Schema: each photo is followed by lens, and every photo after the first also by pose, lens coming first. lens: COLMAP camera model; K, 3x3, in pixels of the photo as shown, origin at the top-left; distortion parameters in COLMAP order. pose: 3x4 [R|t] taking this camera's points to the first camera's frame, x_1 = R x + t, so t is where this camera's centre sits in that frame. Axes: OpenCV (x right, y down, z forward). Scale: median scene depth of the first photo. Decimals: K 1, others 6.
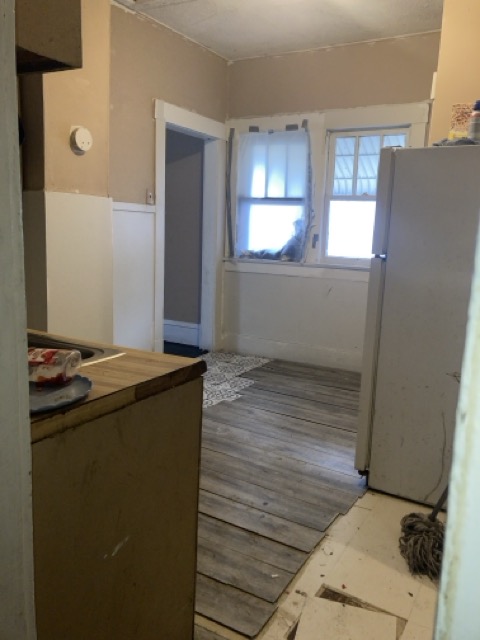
lens RADIAL K [[523.7, 0, 240.0], [0, 523.7, 320.0], [0, 0, 1]] dist [0.042372, -0.013153]
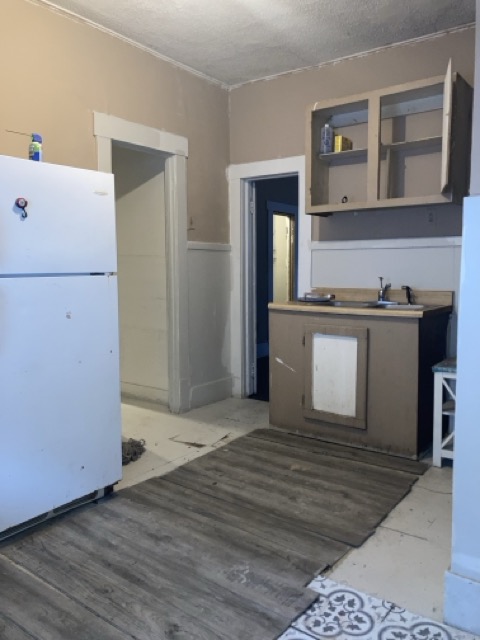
lens RADIAL K [[523.7, 0, 240.0], [0, 523.7, 320.0], [0, 0, 1]] dist [0.042372, -0.013153]
pose [[-0.993717, -0.039563, 0.104695, -0.112019], [-0.008522, 0.959468, 0.281687, -0.322208], [-0.111596, 0.279025, -0.953777, 1.905542]]
